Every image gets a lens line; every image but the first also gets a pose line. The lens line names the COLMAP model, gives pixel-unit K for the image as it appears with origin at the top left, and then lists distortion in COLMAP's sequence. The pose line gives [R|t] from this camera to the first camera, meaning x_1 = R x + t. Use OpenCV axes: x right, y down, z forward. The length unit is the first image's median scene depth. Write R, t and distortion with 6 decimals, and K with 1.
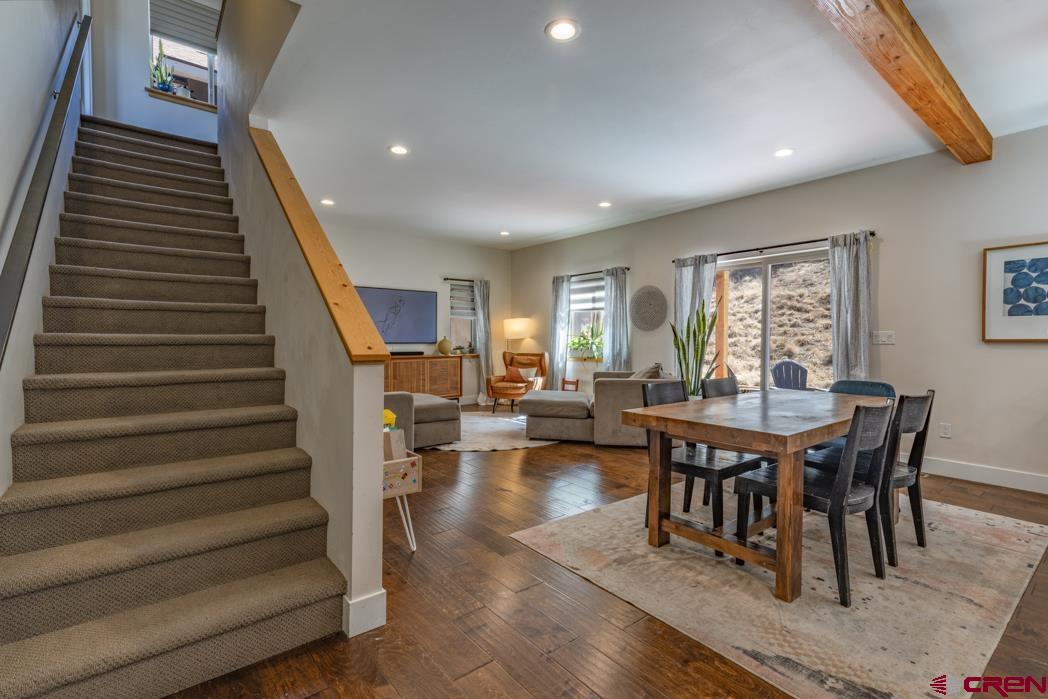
lens RADIAL K [[477.7, 0, 526.1], [0, 477.7, 344.7], [0, 0, 1]] dist [0.004886, -0.002244]
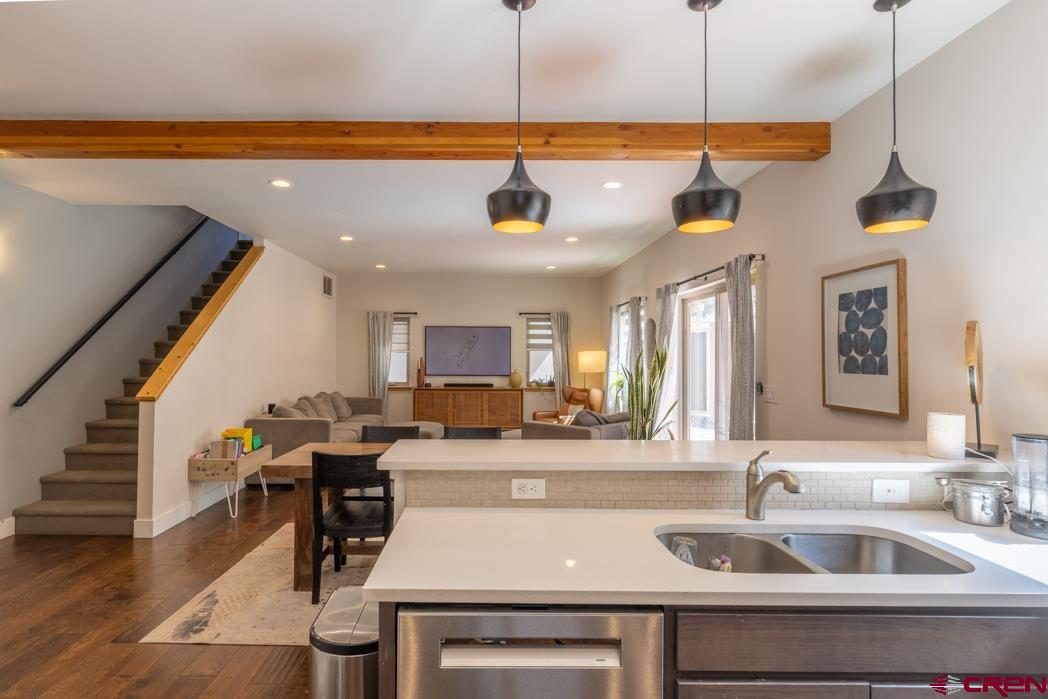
lens RADIAL K [[557.8, 0, 489.1], [0, 557.8, 345.6], [0, 0, 1]] dist [-0.000491, -0.001724]
pose [[0.777904, -0.010484, -0.628296, 1.093455], [-0.008492, 0.999594, -0.027194, -0.071347], [0.628326, 0.026490, 0.777499, 0.043496]]
